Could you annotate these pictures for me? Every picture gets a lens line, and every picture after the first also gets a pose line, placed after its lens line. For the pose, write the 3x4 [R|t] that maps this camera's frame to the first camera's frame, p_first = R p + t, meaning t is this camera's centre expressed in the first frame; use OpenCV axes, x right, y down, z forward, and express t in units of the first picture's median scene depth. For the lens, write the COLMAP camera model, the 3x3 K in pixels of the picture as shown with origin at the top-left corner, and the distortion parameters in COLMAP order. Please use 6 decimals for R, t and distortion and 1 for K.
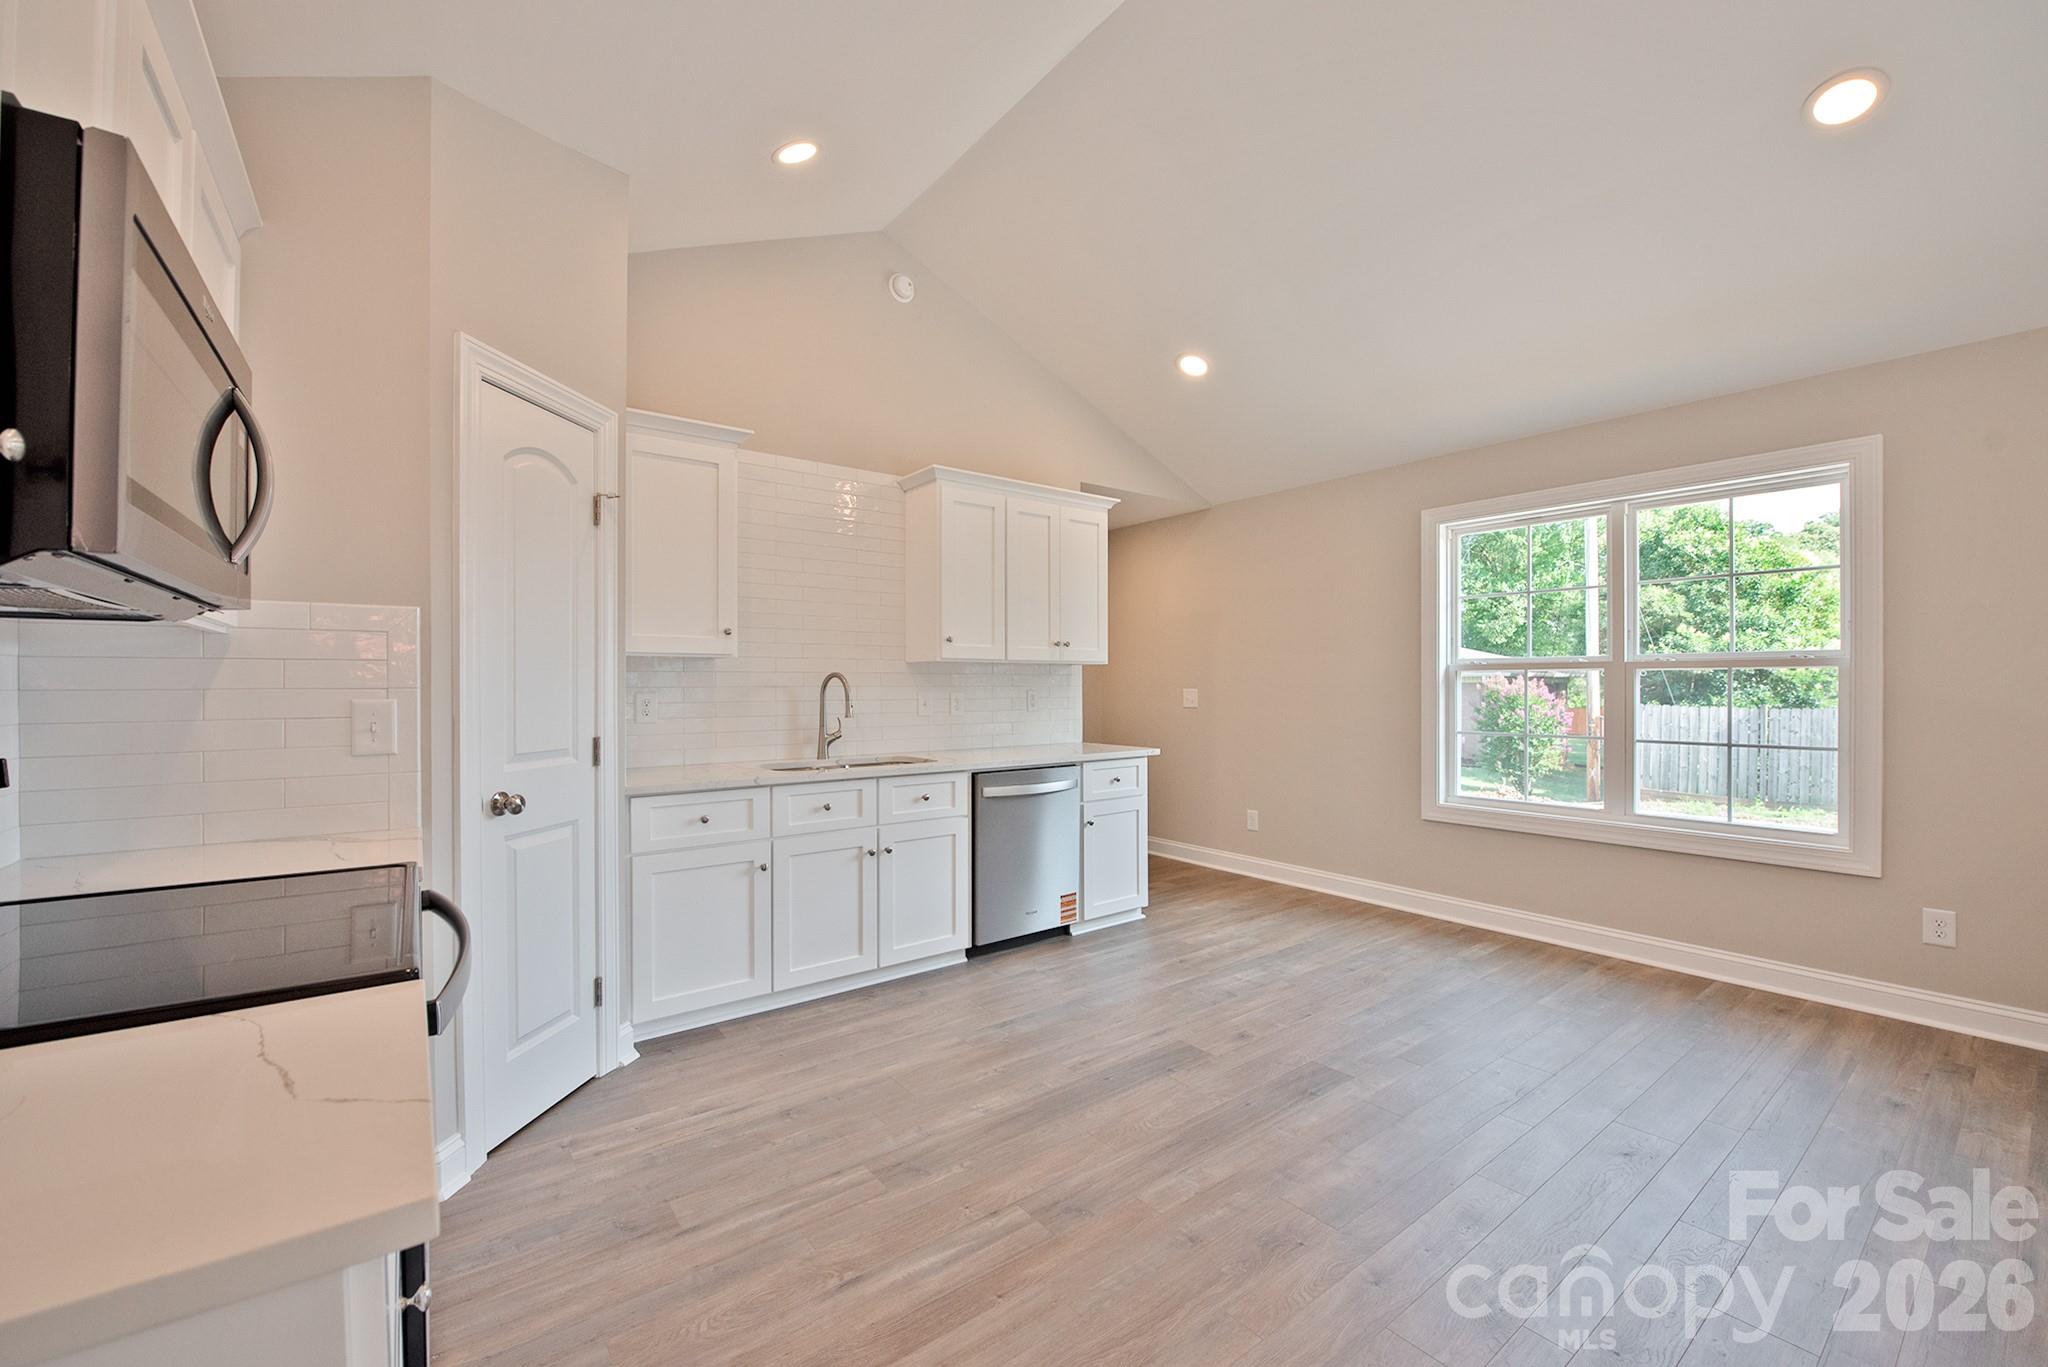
lens RADIAL K [[850.6, 0, 1032.9], [0, 850.6, 681.2], [0, 0, 1]] dist [-0.000606, -0.011844]
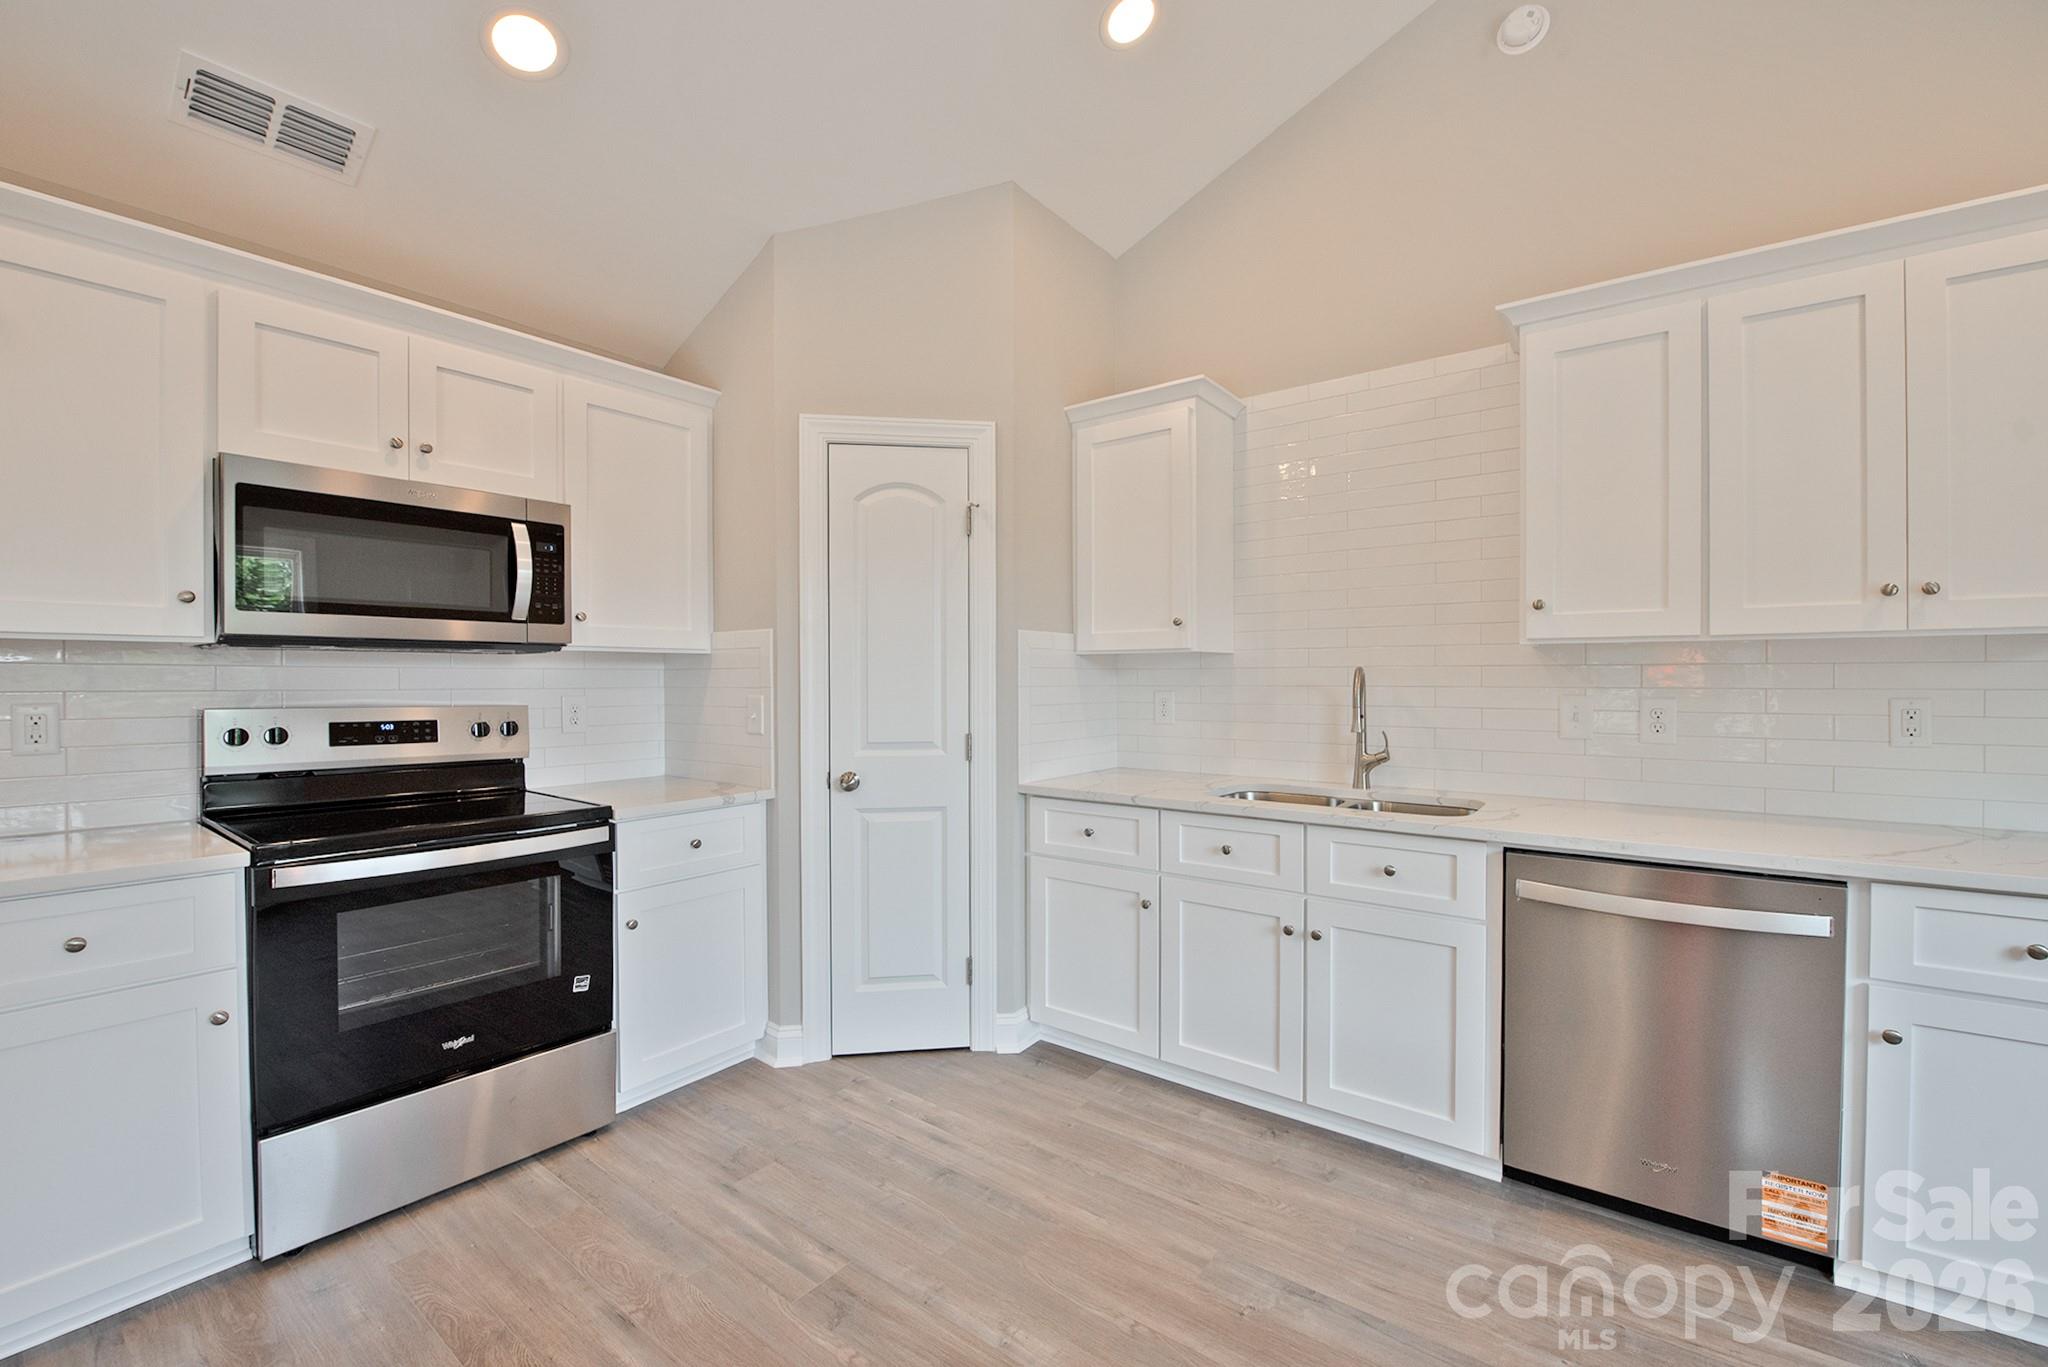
lens RADIAL K [[834.0, 0, 1027.5], [0, 834.0, 686.7], [0, 0, 1]] dist [-0.017505, -0.000210]
pose [[0.252414, 0.007855, -0.967587, 0.439620], [0.004286, 0.999948, 0.009236, -0.002216], [0.967610, -0.006478, 0.252367, 0.683005]]
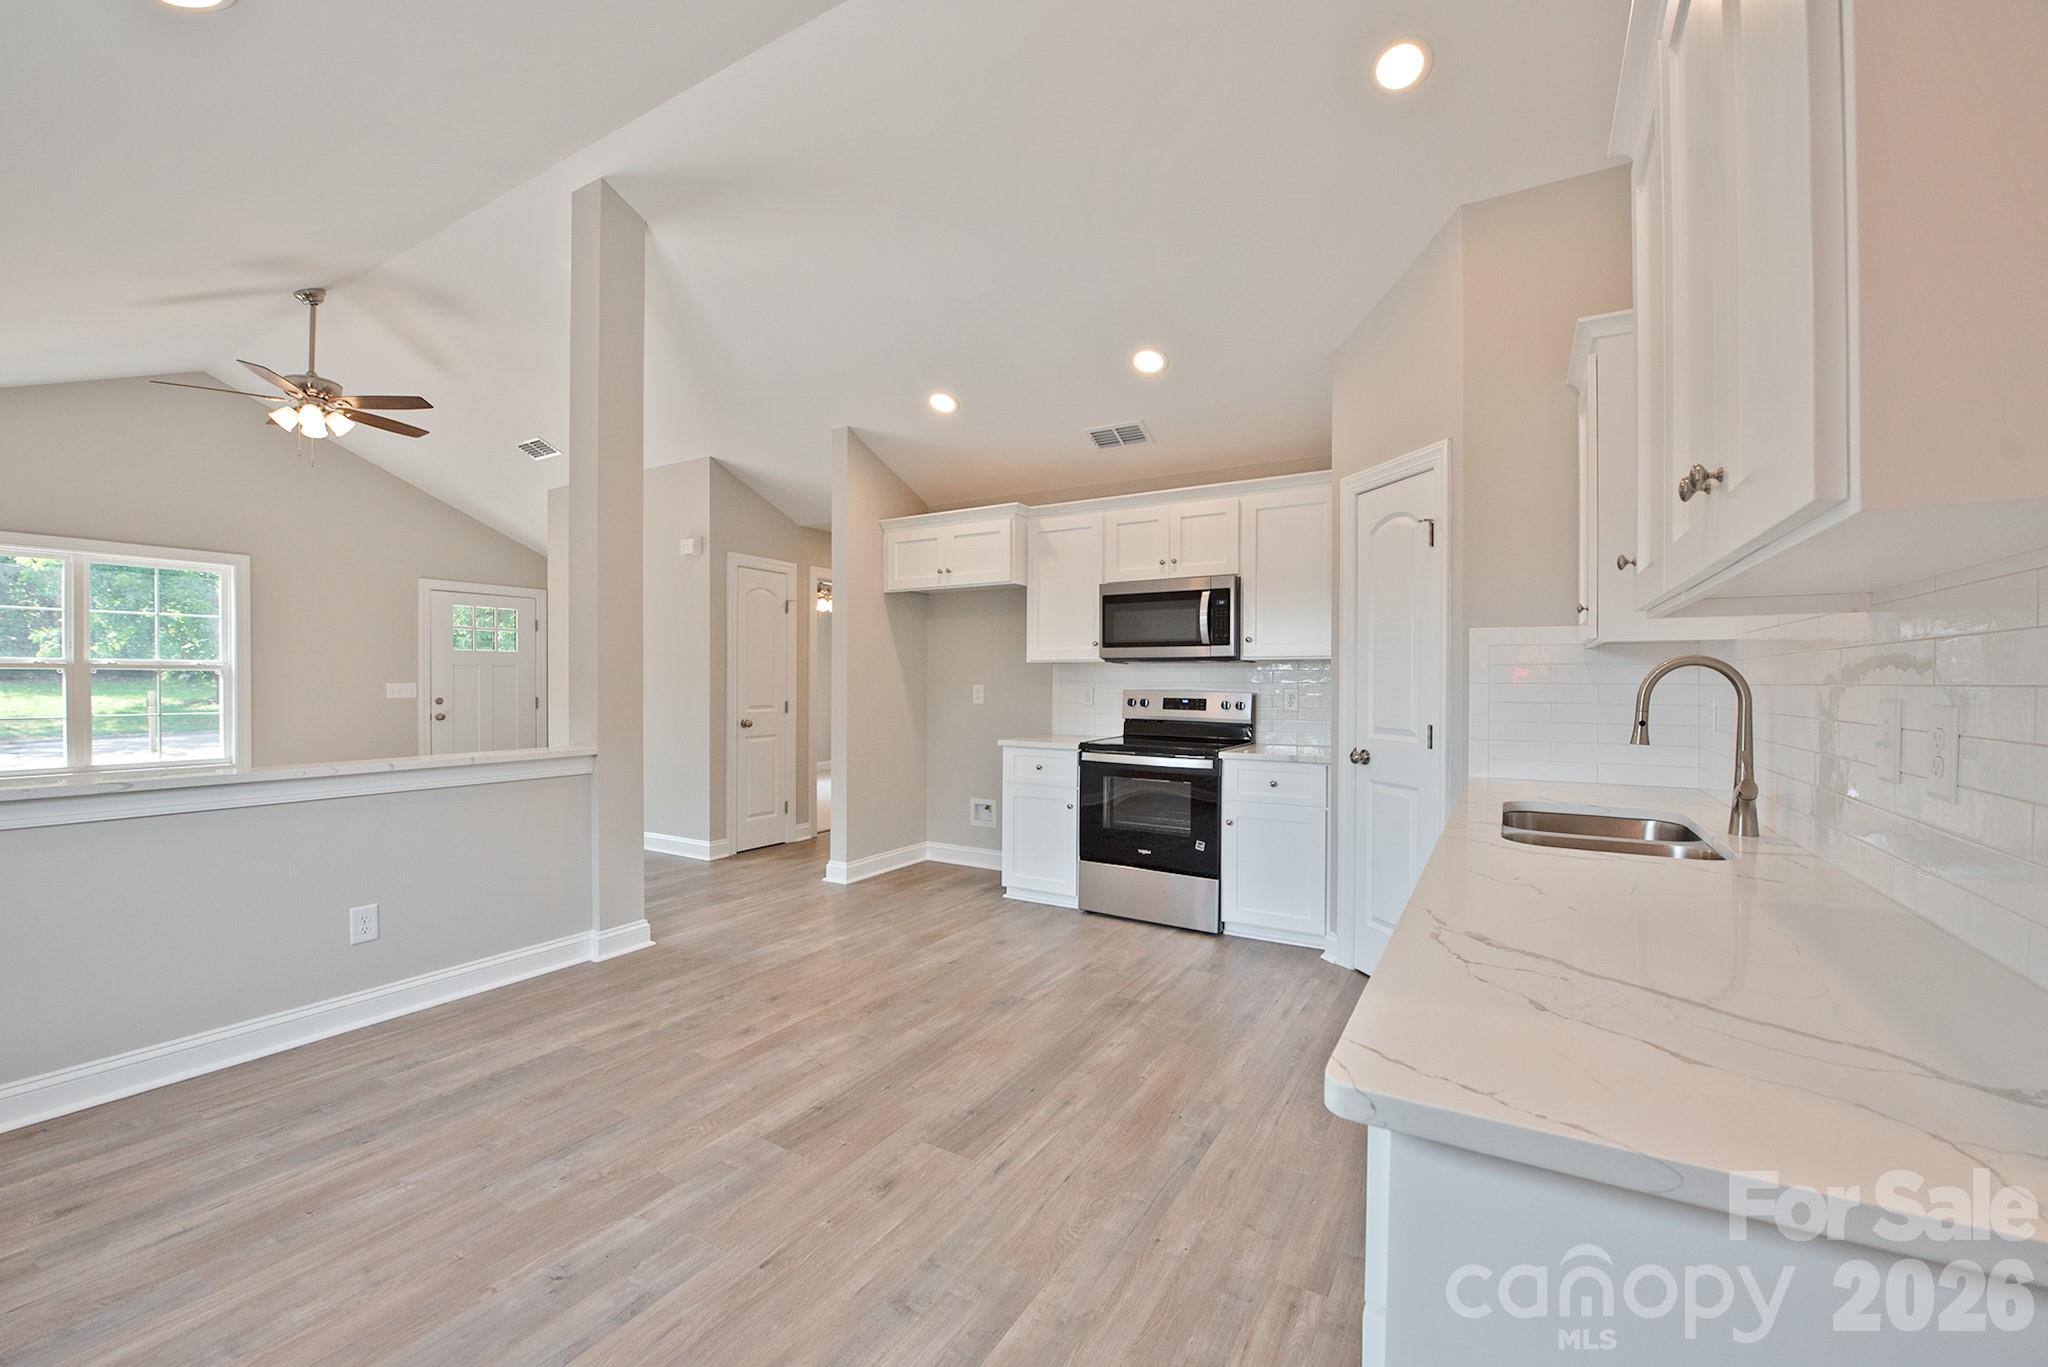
lens RADIAL K [[811.5, 0, 999.8], [0, 811.5, 687.7], [0, 0, 1]] dist [-0.018924, -0.000258]
pose [[-0.942126, -0.003664, -0.335238, 0.367122], [-0.005390, 0.999977, 0.004219, 0.010209], [0.335215, 0.005782, -0.942124, 1.583052]]
